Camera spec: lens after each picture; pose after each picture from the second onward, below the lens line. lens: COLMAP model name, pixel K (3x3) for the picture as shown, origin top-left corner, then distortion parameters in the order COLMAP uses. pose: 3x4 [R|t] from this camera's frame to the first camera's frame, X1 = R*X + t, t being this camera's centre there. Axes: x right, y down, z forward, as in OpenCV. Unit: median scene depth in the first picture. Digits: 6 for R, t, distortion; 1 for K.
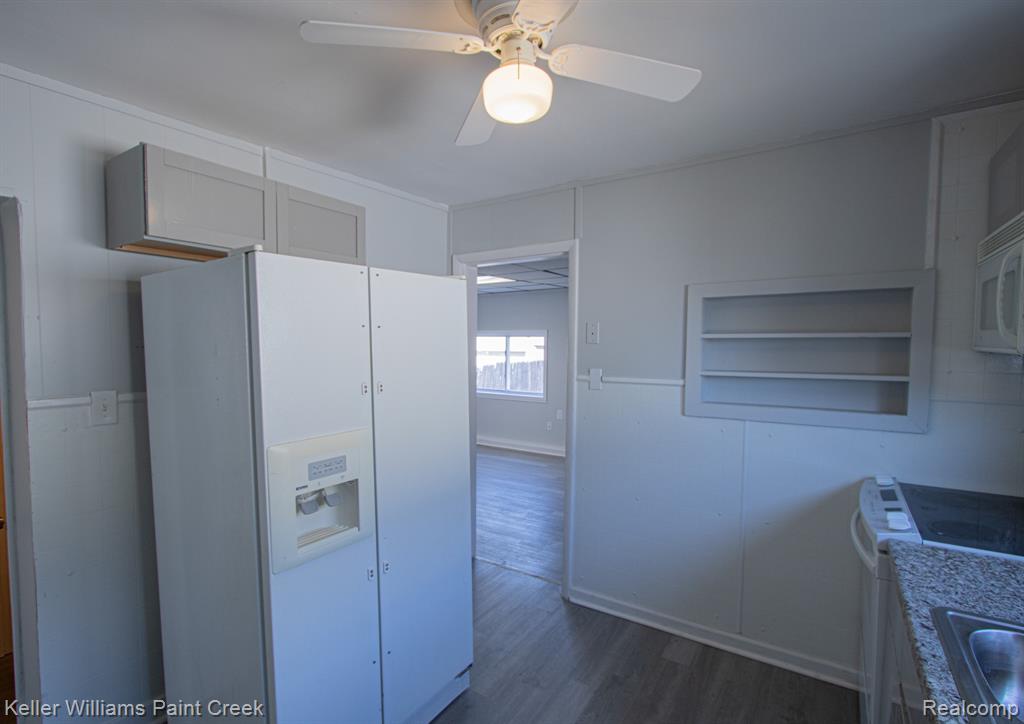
lens RADIAL K [[508.7, 0, 509.7], [0, 508.7, 370.7], [0, 0, 1]] dist [0.000639, 0.000044]
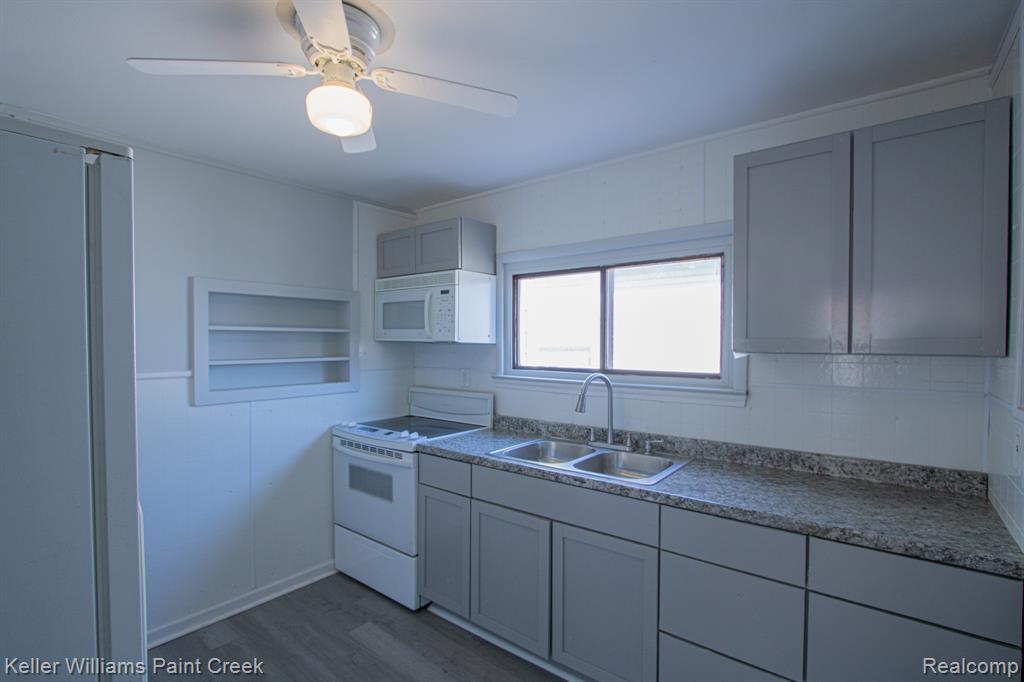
lens RADIAL K [[478.8, 0, 522.7], [0, 478.8, 342.7], [0, 0, 1]] dist [-0.009386, 0.000142]
pose [[0.084409, -0.007897, 0.996400, -0.568485], [0.046641, 0.998904, 0.003966, -0.011513], [-0.995339, 0.046139, 0.084685, 0.286196]]
